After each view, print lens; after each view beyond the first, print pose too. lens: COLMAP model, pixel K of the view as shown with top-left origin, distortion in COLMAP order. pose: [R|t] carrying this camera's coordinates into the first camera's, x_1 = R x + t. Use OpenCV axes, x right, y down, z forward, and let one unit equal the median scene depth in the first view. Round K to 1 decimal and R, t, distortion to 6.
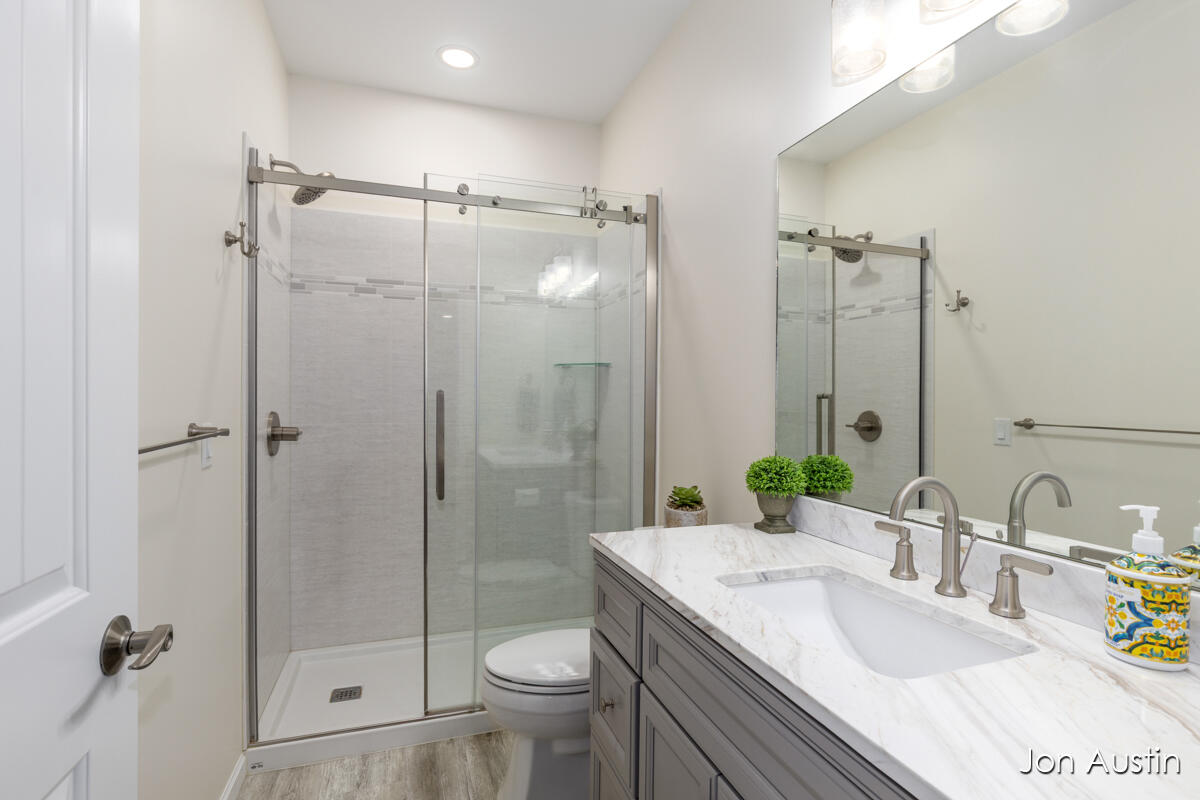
lens RADIAL K [[565.8, 0, 600.0], [0, 565.8, 400.0], [0, 0, 1]] dist [-0.002773, -0.000803]
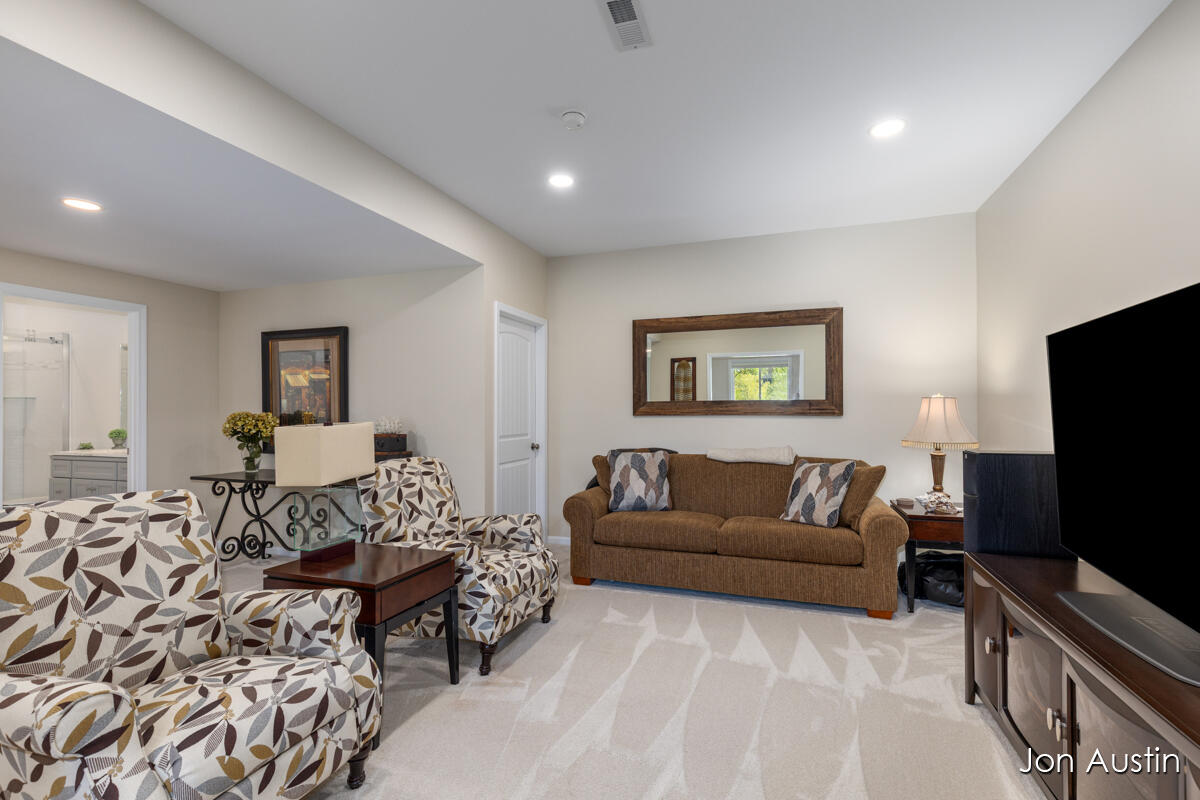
lens RADIAL K [[550.0, 0, 604.6], [0, 550.0, 389.4], [0, 0, 1]] dist [0.008231, -0.000530]
pose [[0.617518, -0.008515, 0.786511, -0.368493], [0.021073, 0.999762, -0.005722, -0.044834], [-0.786275, 0.020107, 0.617550, -2.411410]]
